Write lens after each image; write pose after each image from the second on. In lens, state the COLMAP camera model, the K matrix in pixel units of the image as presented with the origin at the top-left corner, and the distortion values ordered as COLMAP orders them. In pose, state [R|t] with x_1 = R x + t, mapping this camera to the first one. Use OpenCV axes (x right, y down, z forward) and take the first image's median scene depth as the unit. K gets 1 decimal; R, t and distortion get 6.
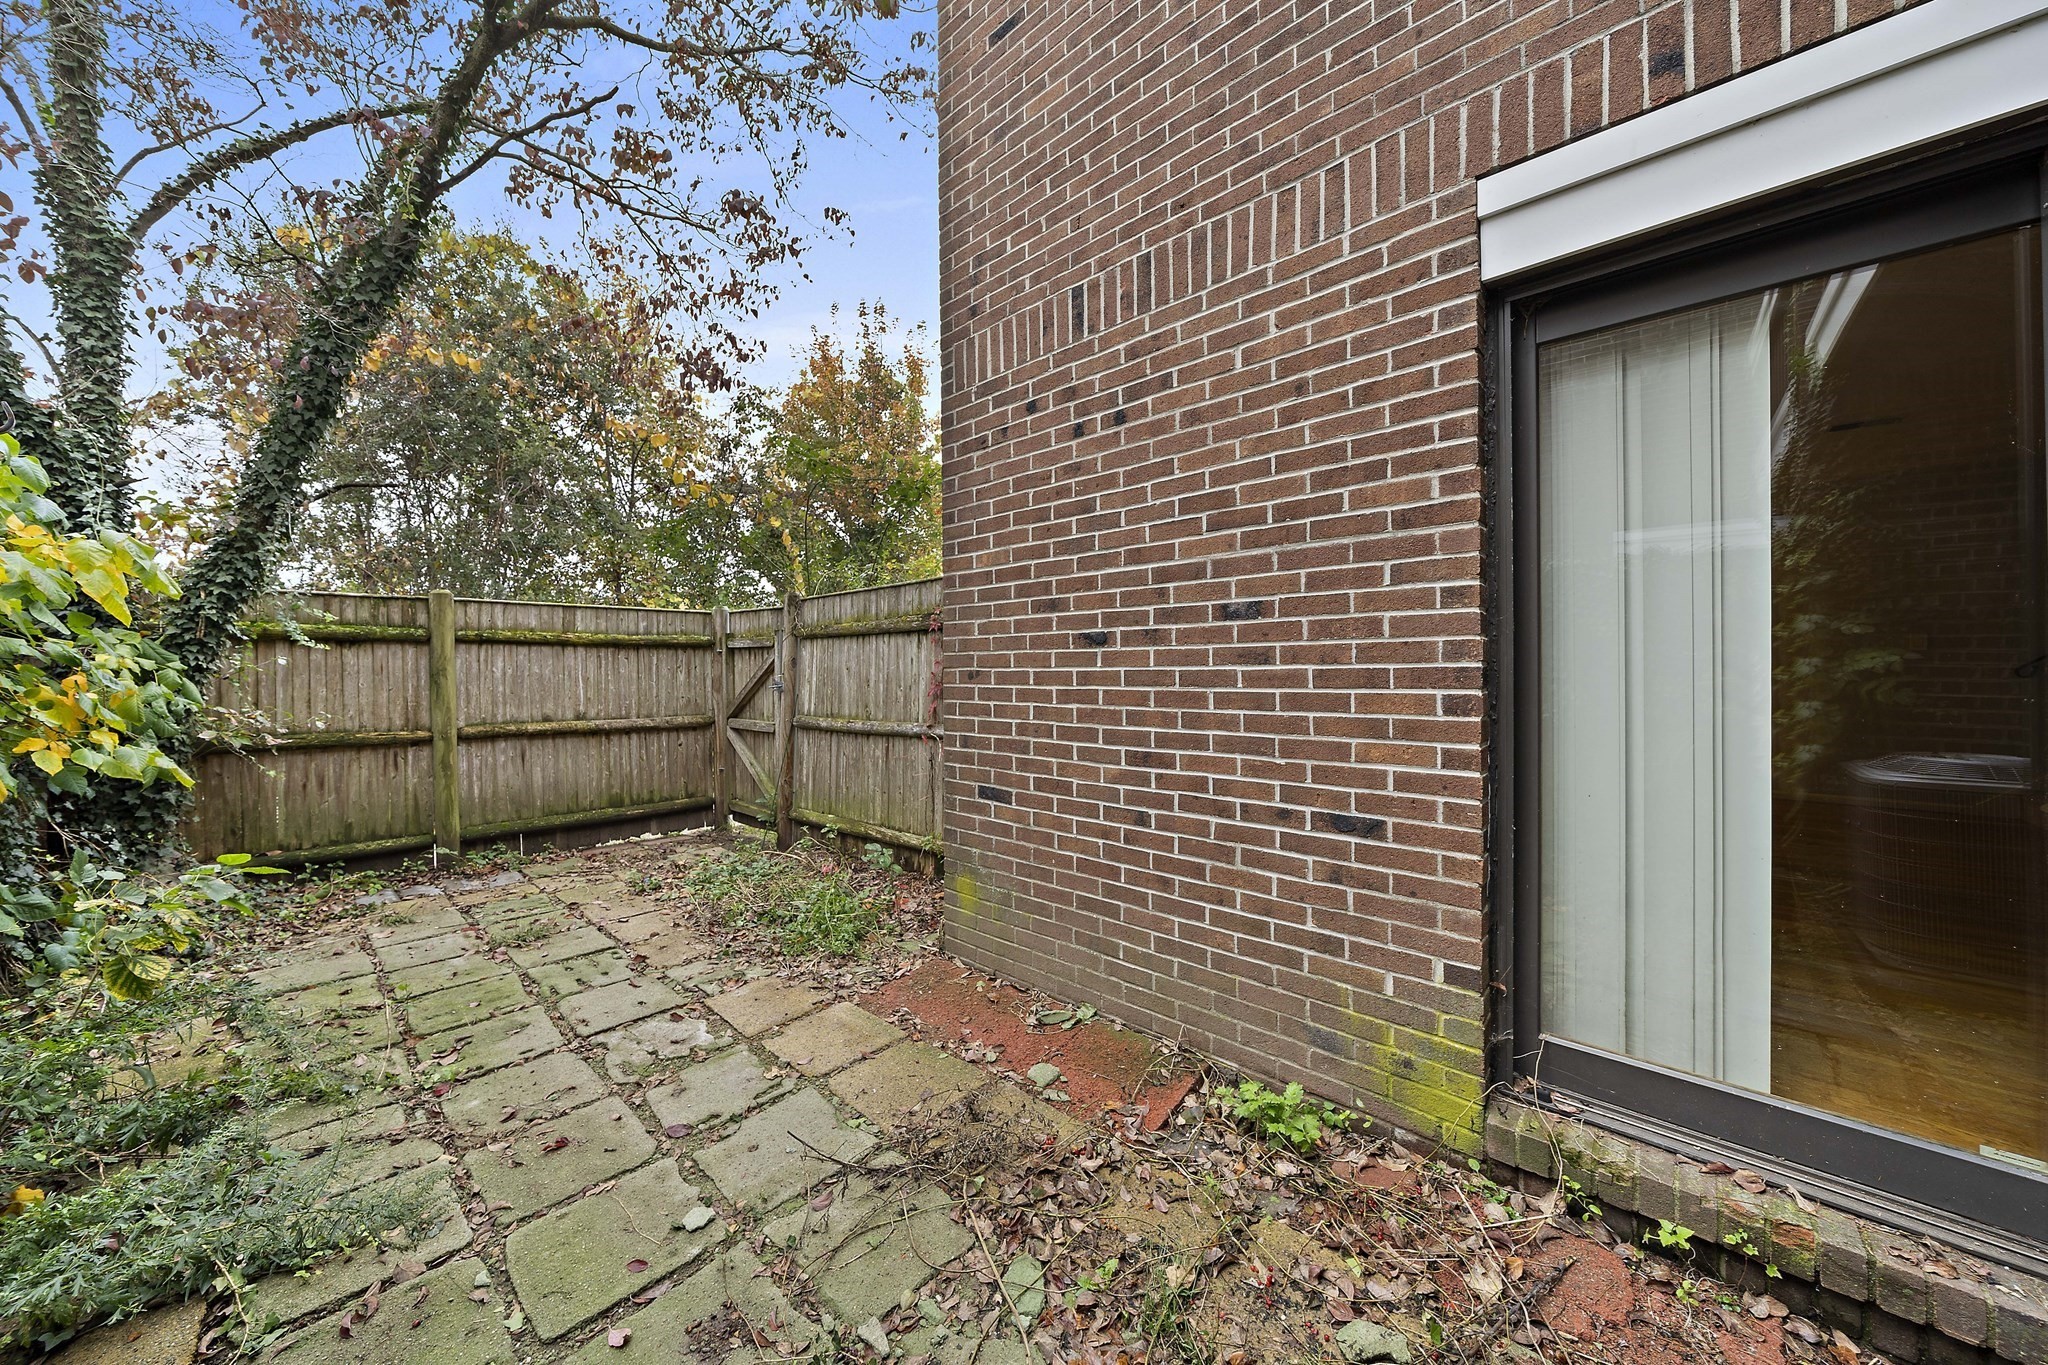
lens RADIAL K [[716.4, 0, 1002.4], [0, 716.4, 666.8], [0, 0, 1]] dist [-0.002651, -0.000079]
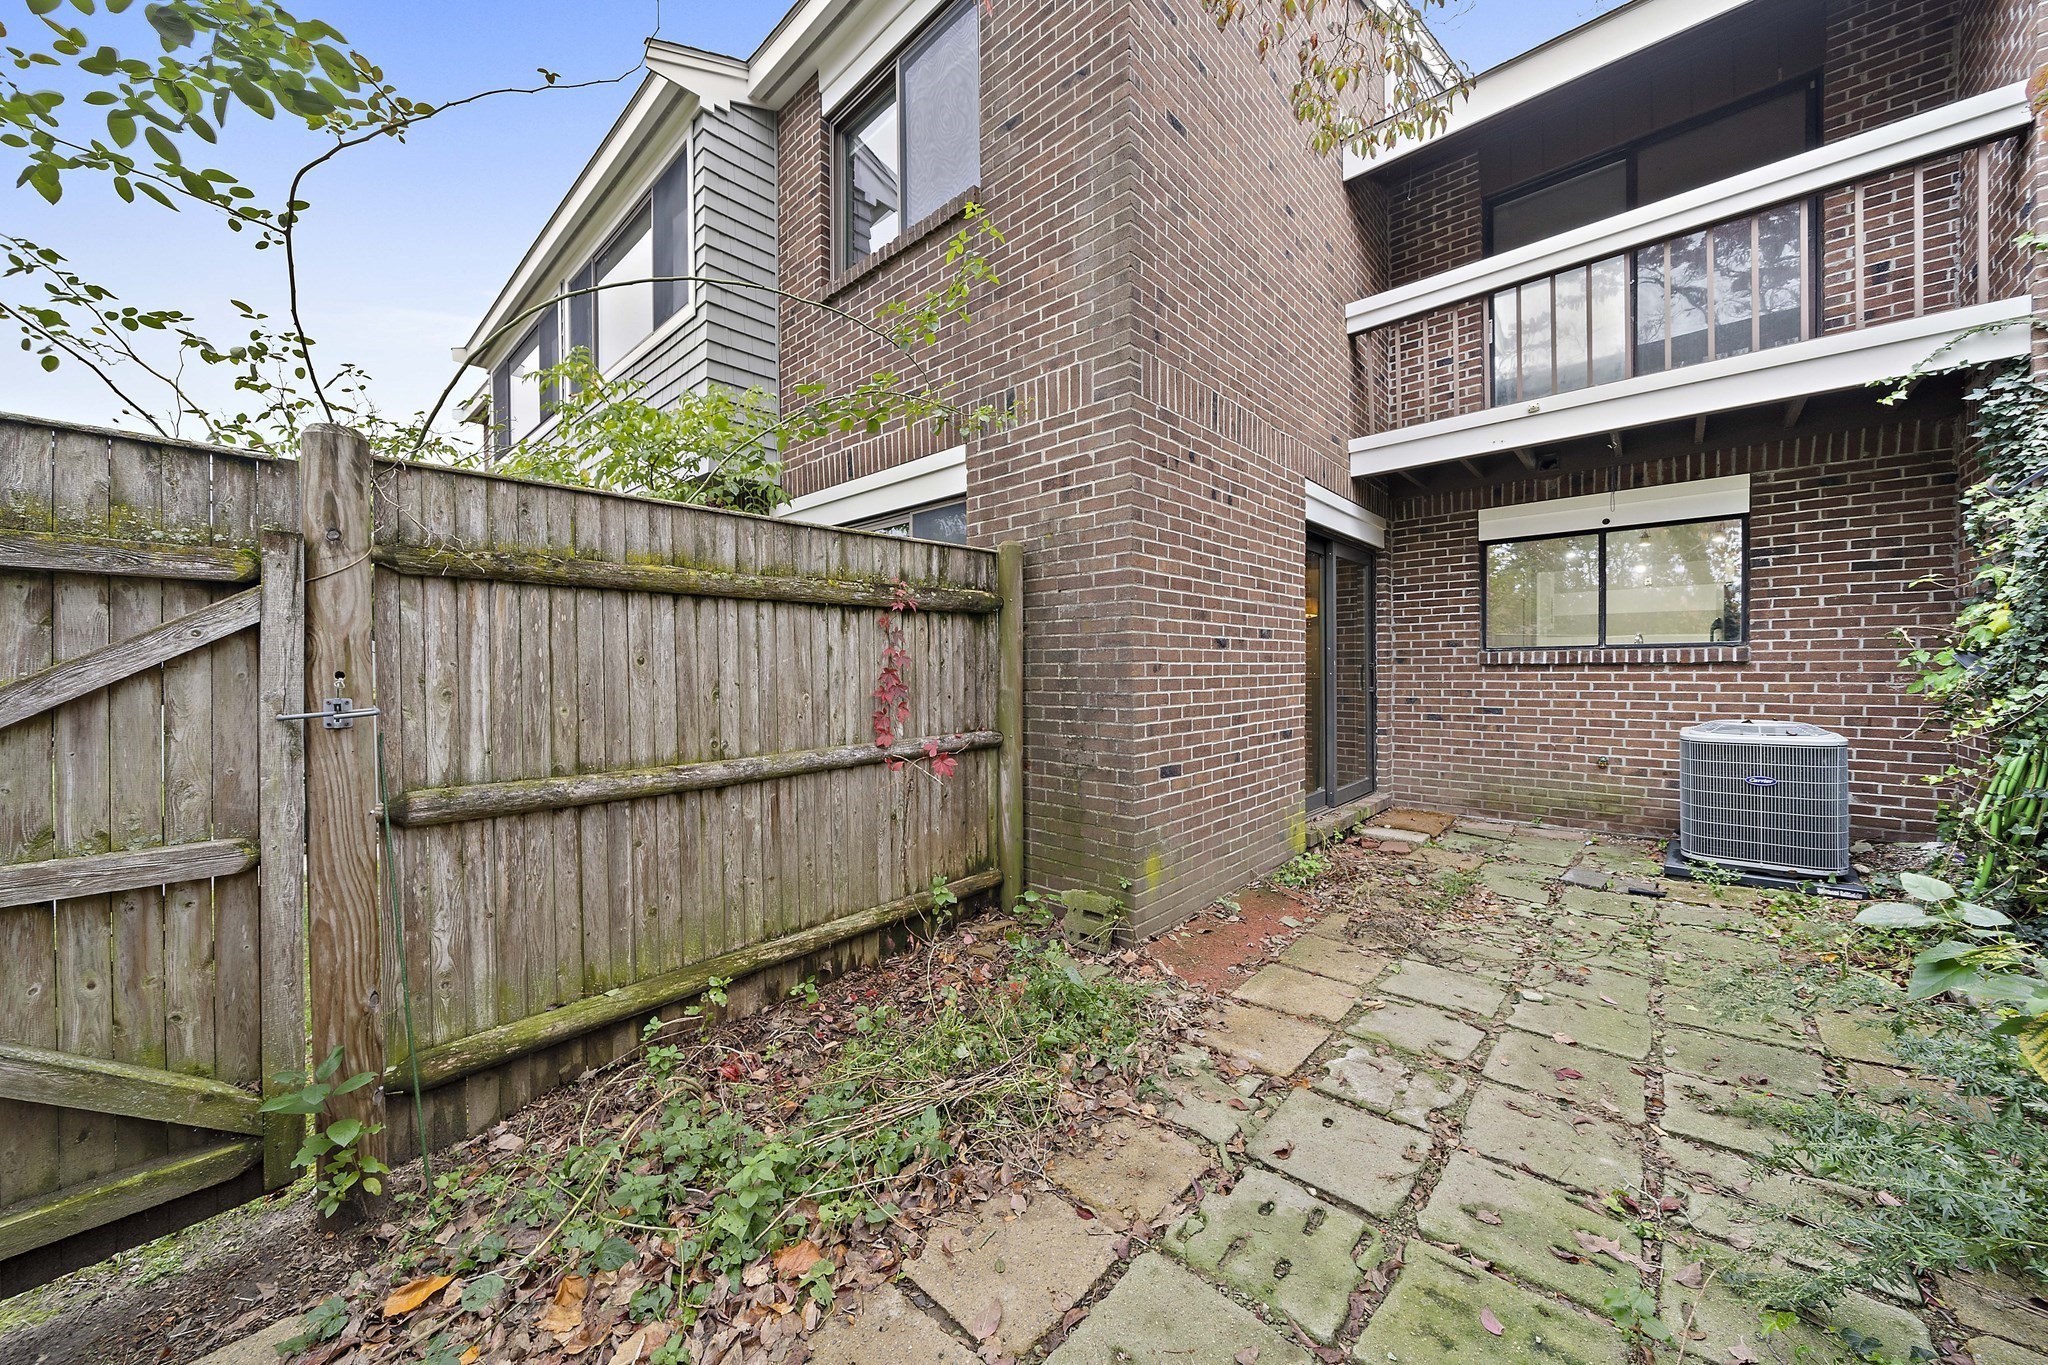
lens RADIAL K [[710.0, 0, 1032.5], [0, 710.0, 679.1], [0, 0, 1]] dist [-0.000783, -0.000037]
pose [[-0.035349, -0.004729, 0.999364, -1.152400], [0.005100, 0.999975, 0.004912, 0.022703], [-0.999362, 0.005270, -0.035324, 1.266013]]
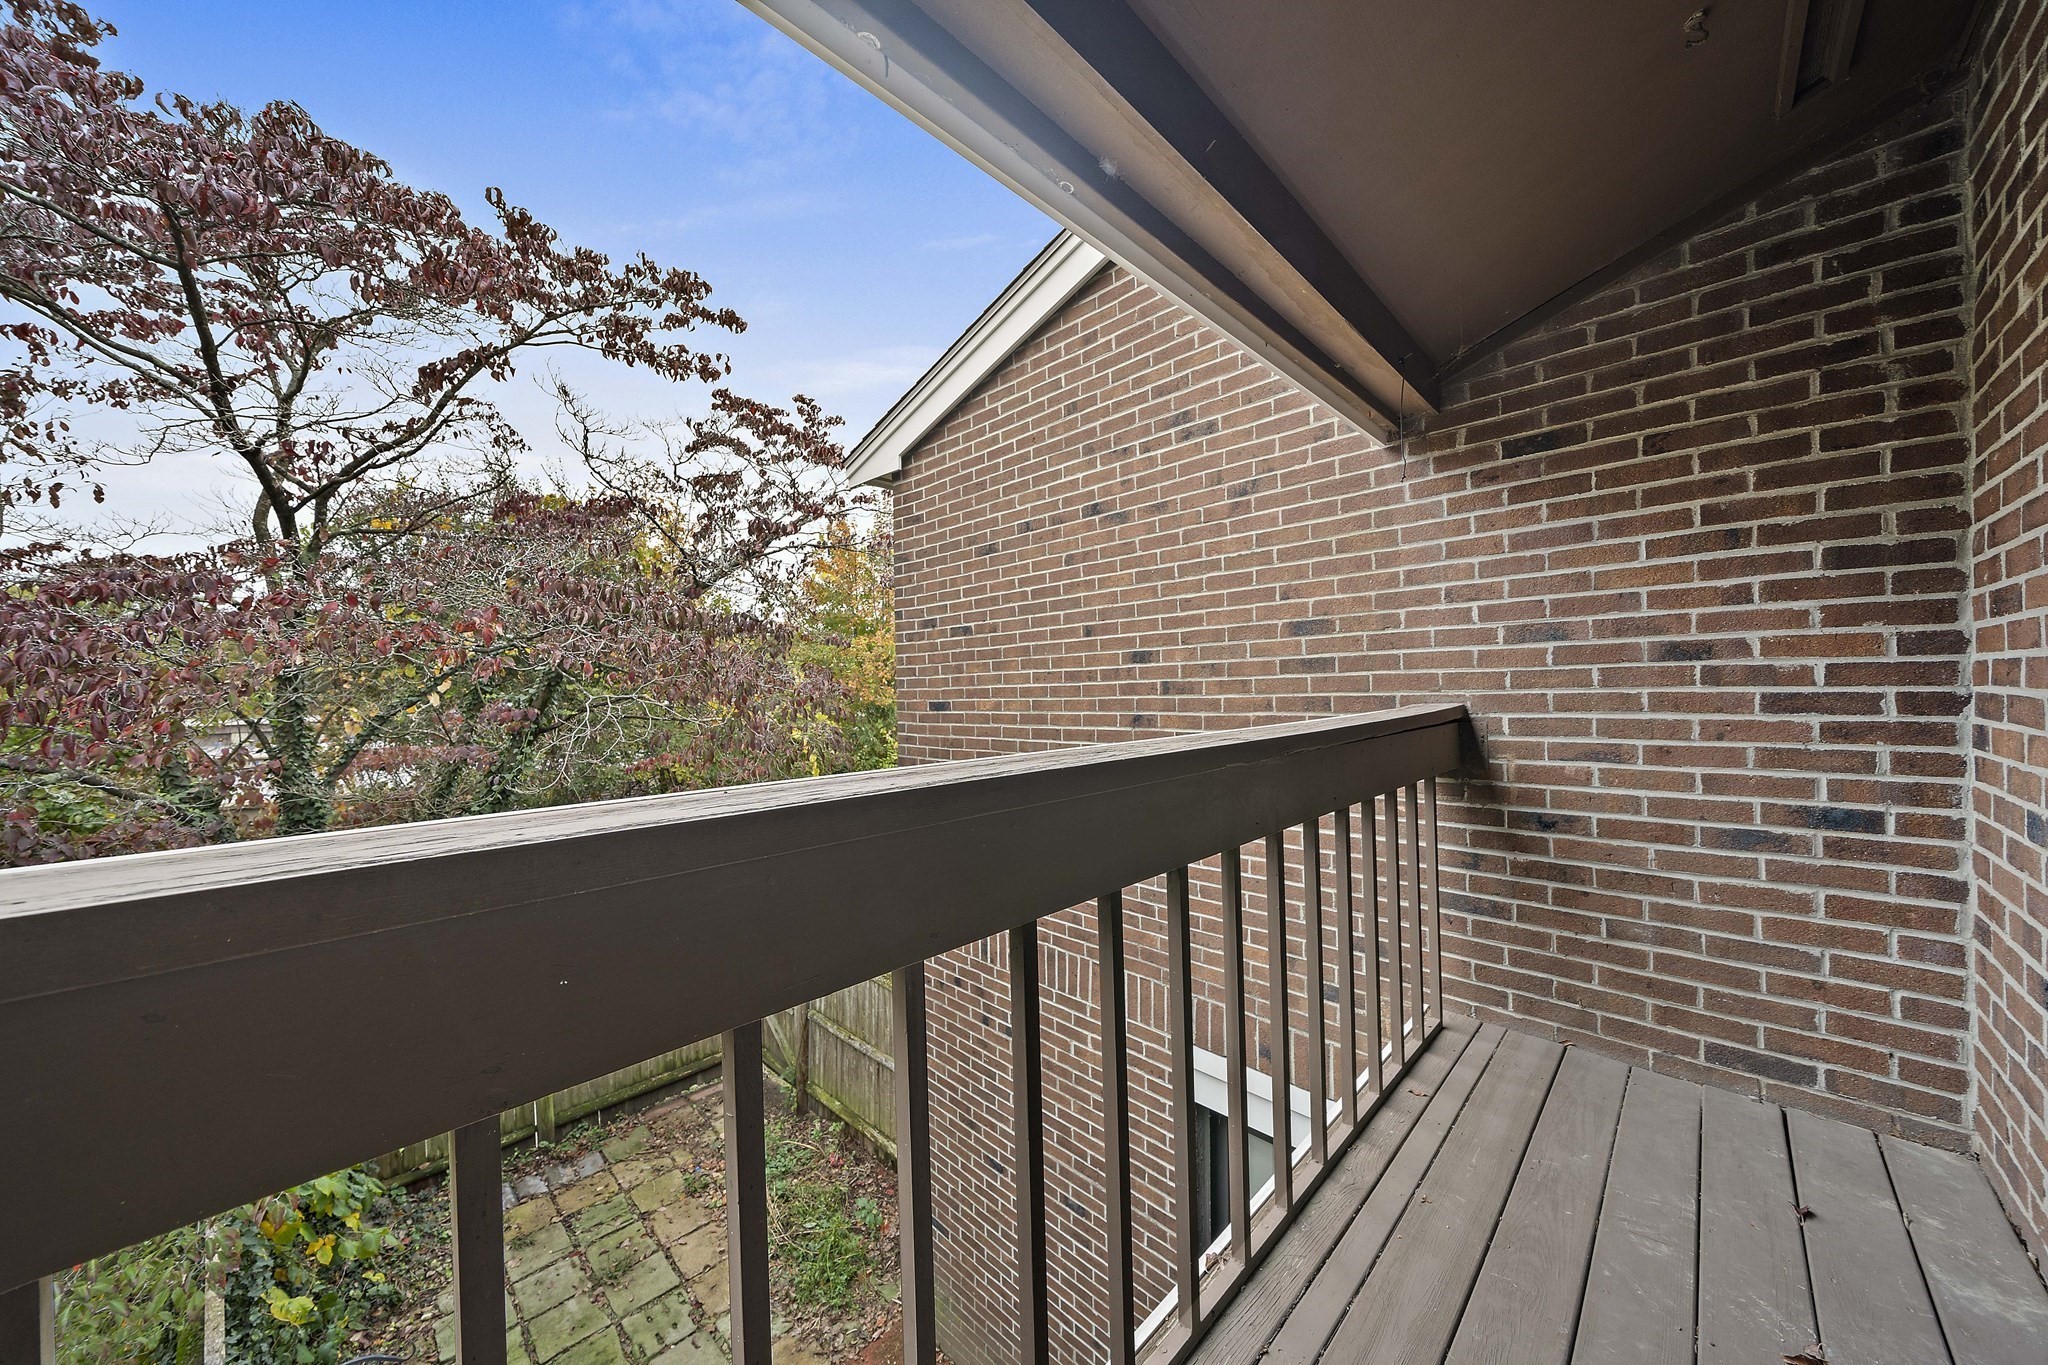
lens RADIAL K [[696.2, 0, 996.1], [0, 696.2, 697.3], [0, 0, 1]] dist [0.000303, 0.000020]
pose [[0.999524, -0.010076, -0.029146, 0.159304], [0.010387, 0.999891, 0.010510, -0.917432], [0.029037, -0.010808, 0.999520, -0.404022]]
